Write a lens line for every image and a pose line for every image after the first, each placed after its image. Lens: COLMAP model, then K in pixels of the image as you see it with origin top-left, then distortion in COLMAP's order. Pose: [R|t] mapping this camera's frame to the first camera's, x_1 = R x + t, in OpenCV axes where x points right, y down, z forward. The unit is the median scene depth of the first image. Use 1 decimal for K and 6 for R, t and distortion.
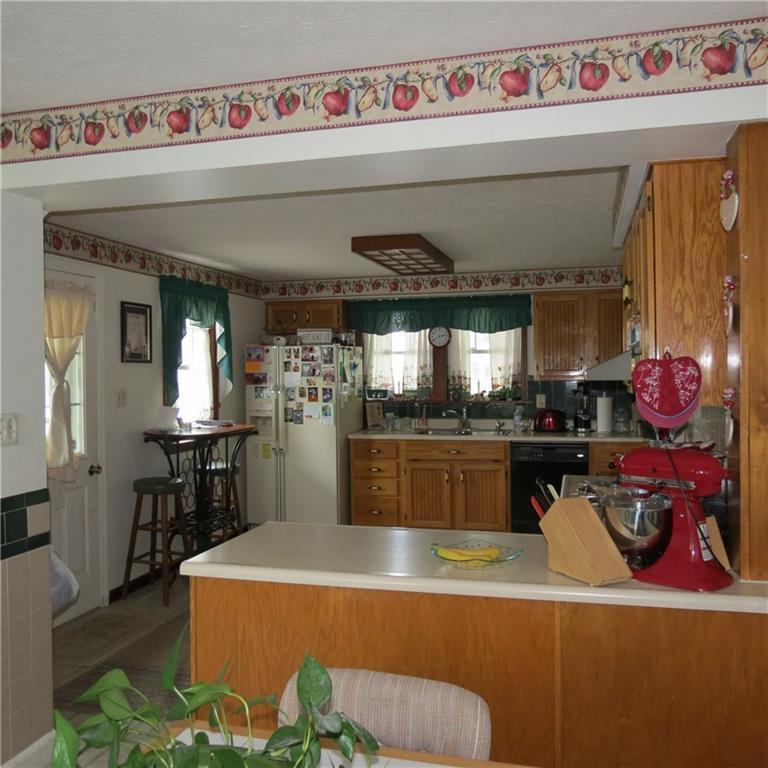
lens RADIAL K [[725.8, 0, 383.3], [0, 725.8, 362.5], [0, 0, 1]] dist [0.014269, -0.090575]
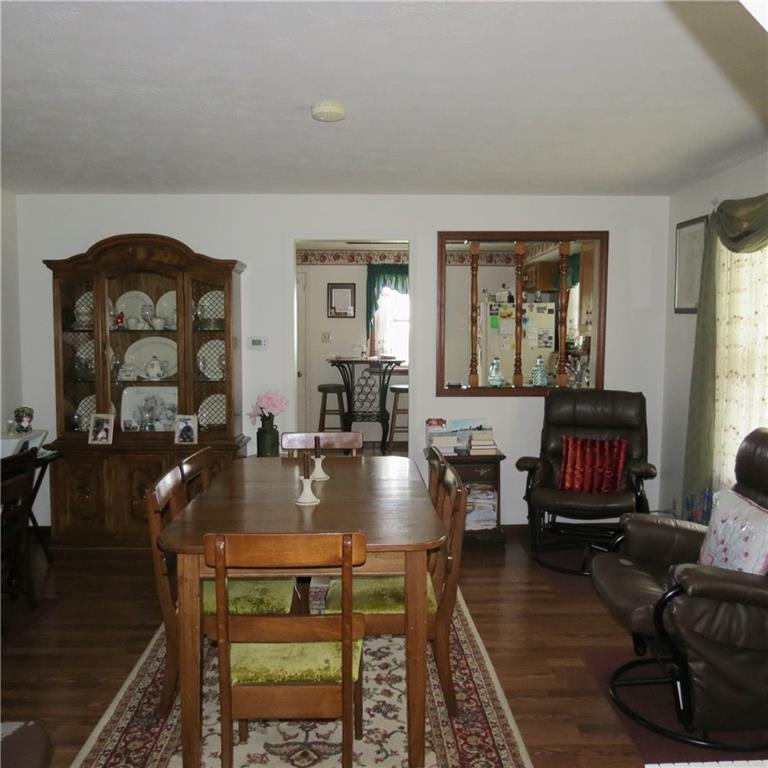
lens RADIAL K [[725.8, 0, 383.3], [0, 725.8, 362.5], [0, 0, 1]] dist [0.014269, -0.090575]
pose [[0.298297, 0.054489, -0.952917, 0.967545], [0.004108, 0.998287, 0.058369, 0.003946], [0.954464, -0.021326, 0.297562, 0.417576]]
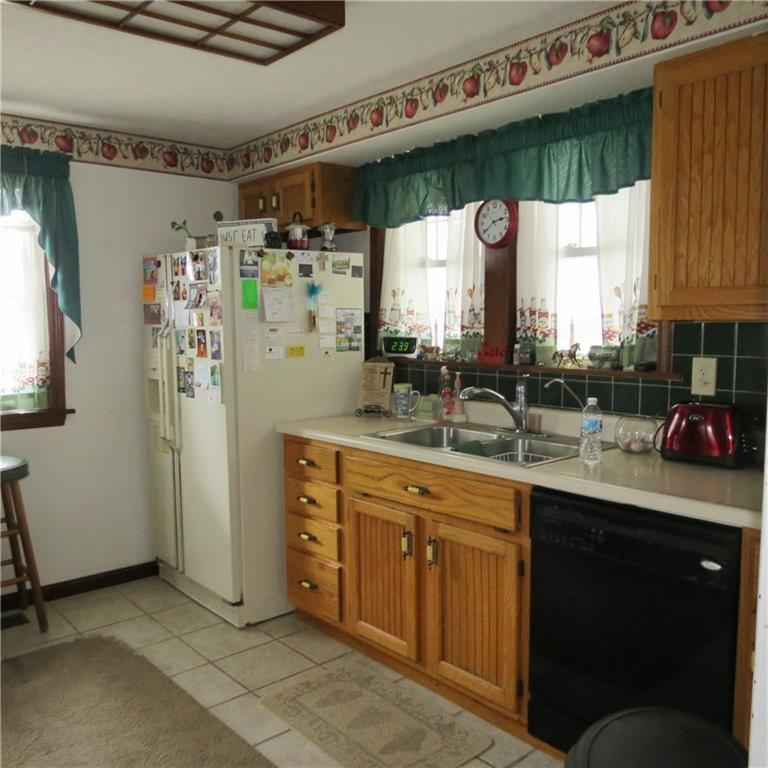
lens RADIAL K [[725.8, 0, 383.3], [0, 725.8, 362.5], [0, 0, 1]] dist [0.014269, -0.090575]
pose [[0.830632, 0.039772, -0.555400, 0.276199], [0.005200, 0.996848, 0.079161, 0.015352], [0.556798, -0.068642, 0.827807, 0.579614]]
